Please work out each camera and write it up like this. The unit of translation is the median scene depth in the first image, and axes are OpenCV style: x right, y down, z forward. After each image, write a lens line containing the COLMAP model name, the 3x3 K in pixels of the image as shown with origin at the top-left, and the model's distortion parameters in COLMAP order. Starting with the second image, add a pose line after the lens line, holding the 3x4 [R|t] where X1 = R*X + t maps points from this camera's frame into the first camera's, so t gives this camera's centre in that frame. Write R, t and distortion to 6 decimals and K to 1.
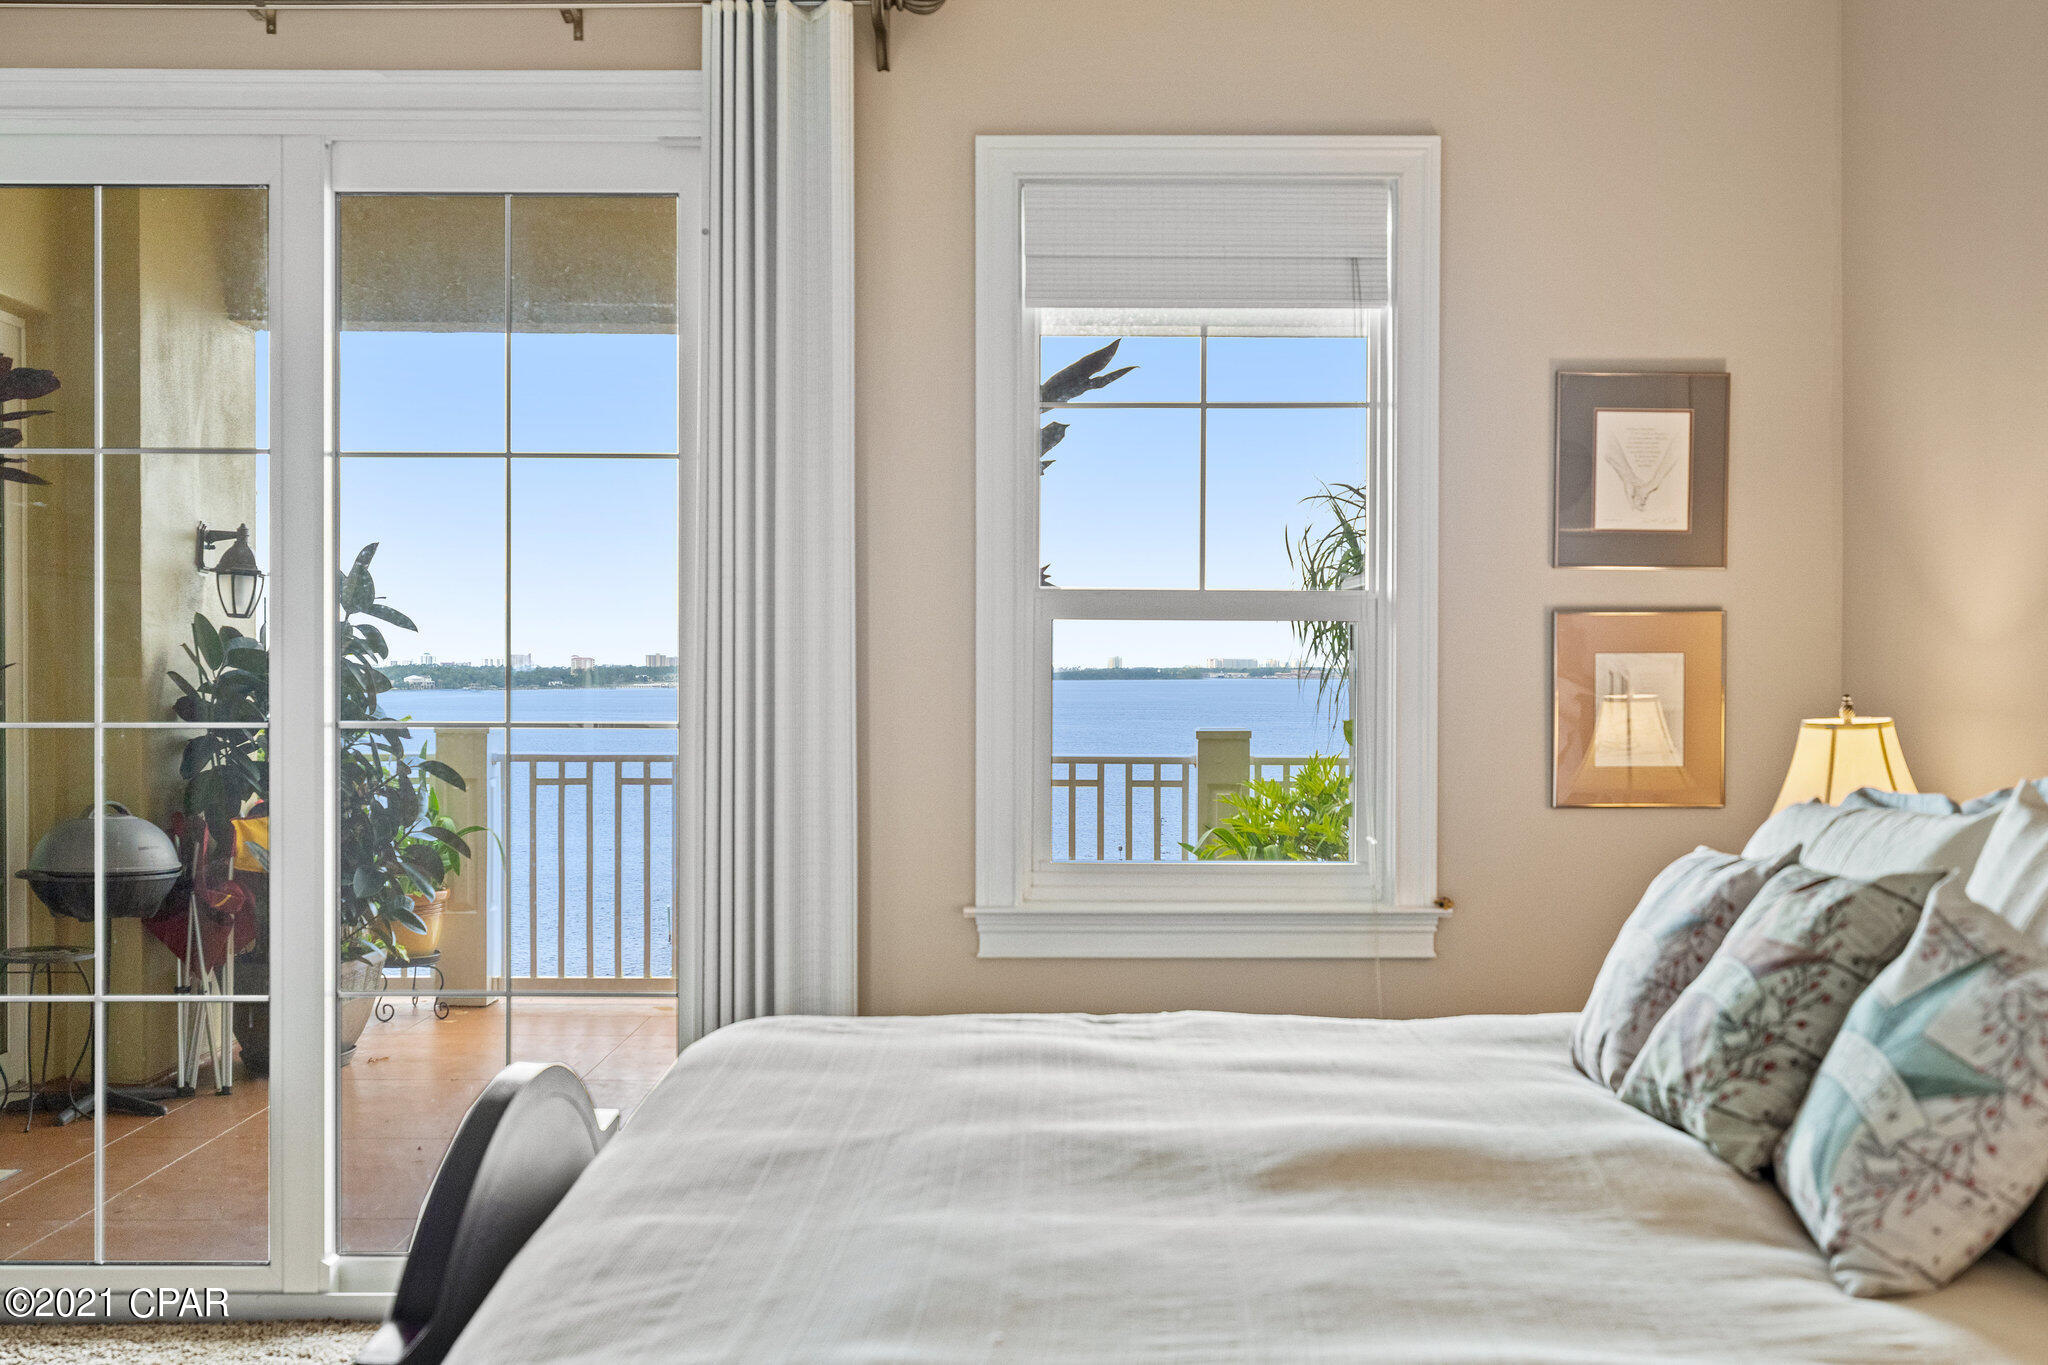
lens RADIAL K [[2039.9, 0, 1024.3], [0, 2039.9, 695.8], [0, 0, 1]] dist [-0.021819, 0.000000]
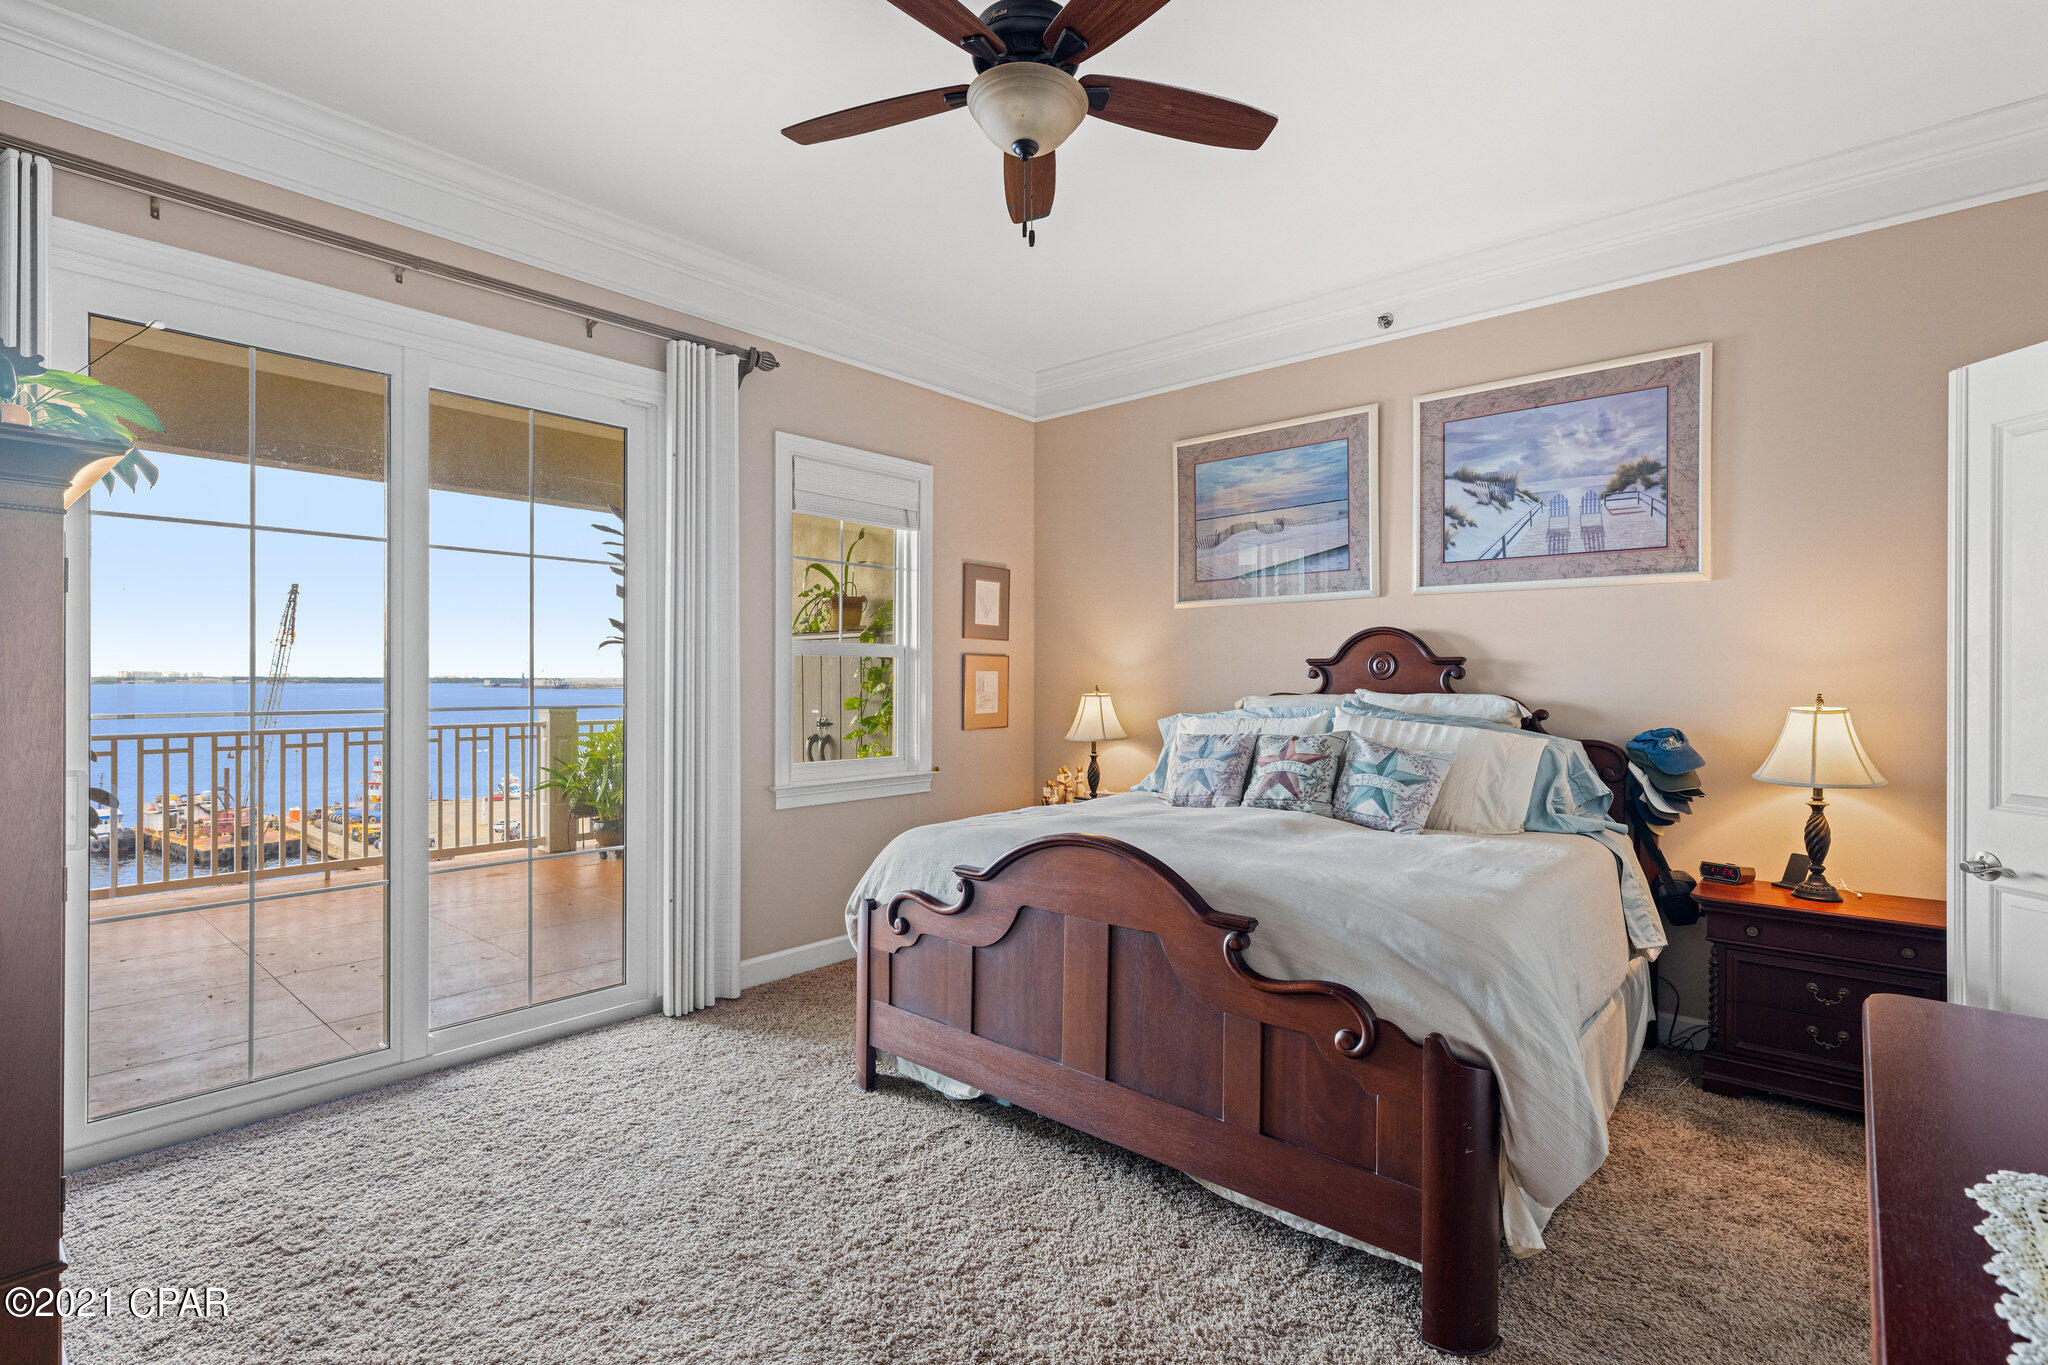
lens RADIAL K [[947.5, 0, 1024.8], [0, 947.5, 672.6], [0, 0, 1]] dist [0.002915, -0.000179]
pose [[0.676802, 0.008099, 0.736121, -0.573176], [0.007226, 0.999818, -0.017645, 0.003047], [-0.736130, 0.017261, 0.676620, 0.122255]]
